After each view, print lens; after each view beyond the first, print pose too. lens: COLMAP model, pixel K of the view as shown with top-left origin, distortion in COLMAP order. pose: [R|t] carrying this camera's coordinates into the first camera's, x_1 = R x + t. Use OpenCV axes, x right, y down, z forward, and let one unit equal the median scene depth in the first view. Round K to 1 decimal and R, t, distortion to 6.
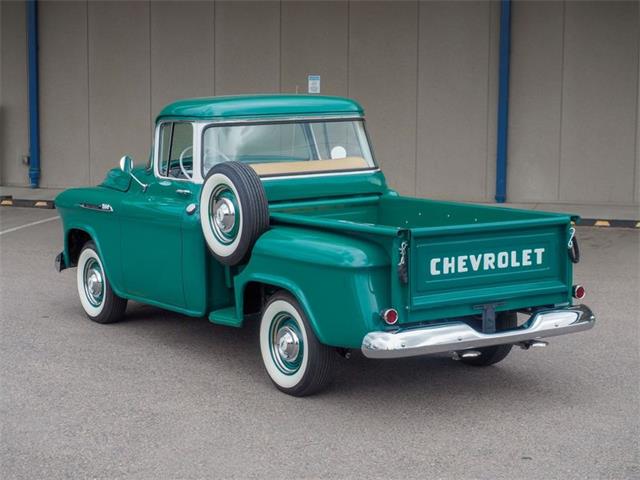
lens RADIAL K [[1350.8, 0, 320.9], [0, 1350.8, 232.8], [0, 0, 1]] dist [0.046475, 0.000000]
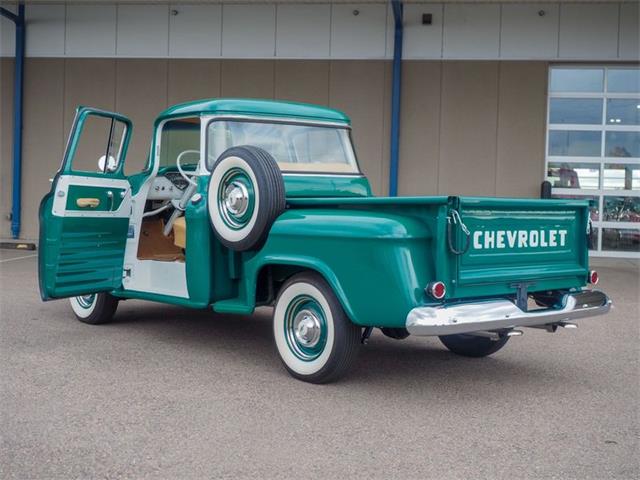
lens RADIAL K [[903.1, 0, 325.8], [0, 903.1, 216.9], [0, 0, 1]] dist [0.016542, 0.000000]
pose [[0.991259, 0.016298, 0.130918, -0.098598], [-0.003577, 0.995295, -0.096823, 0.067046], [-0.131880, 0.095509, 0.986654, 0.367646]]
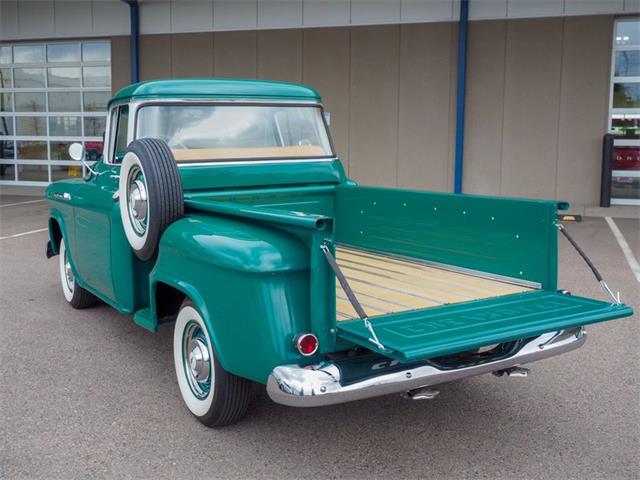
lens RADIAL K [[715.9, 0, 324.5], [0, 715.9, 229.3], [0, 0, 1]] dist [0.021920, 0.000000]
pose [[0.998861, 0.004989, -0.047459, 0.071782], [-0.004553, 0.999946, 0.009292, -0.000305], [0.047503, -0.009066, 0.998830, 0.589862]]
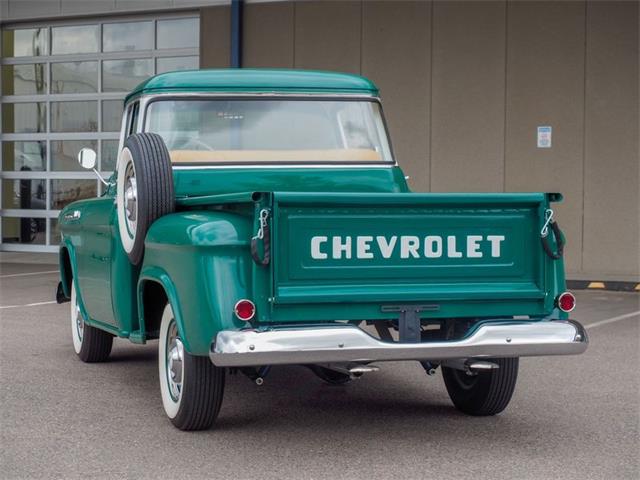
lens RADIAL K [[1516.0, 0, 321.2], [0, 1516.0, 243.5], [0, 0, 1]] dist [-0.013424, 0.000000]
pose [[0.959449, 0.009743, -0.281714, 0.300795], [-0.034231, 0.996033, -0.082132, 0.085672], [0.279796, 0.088445, 0.955977, 0.203238]]
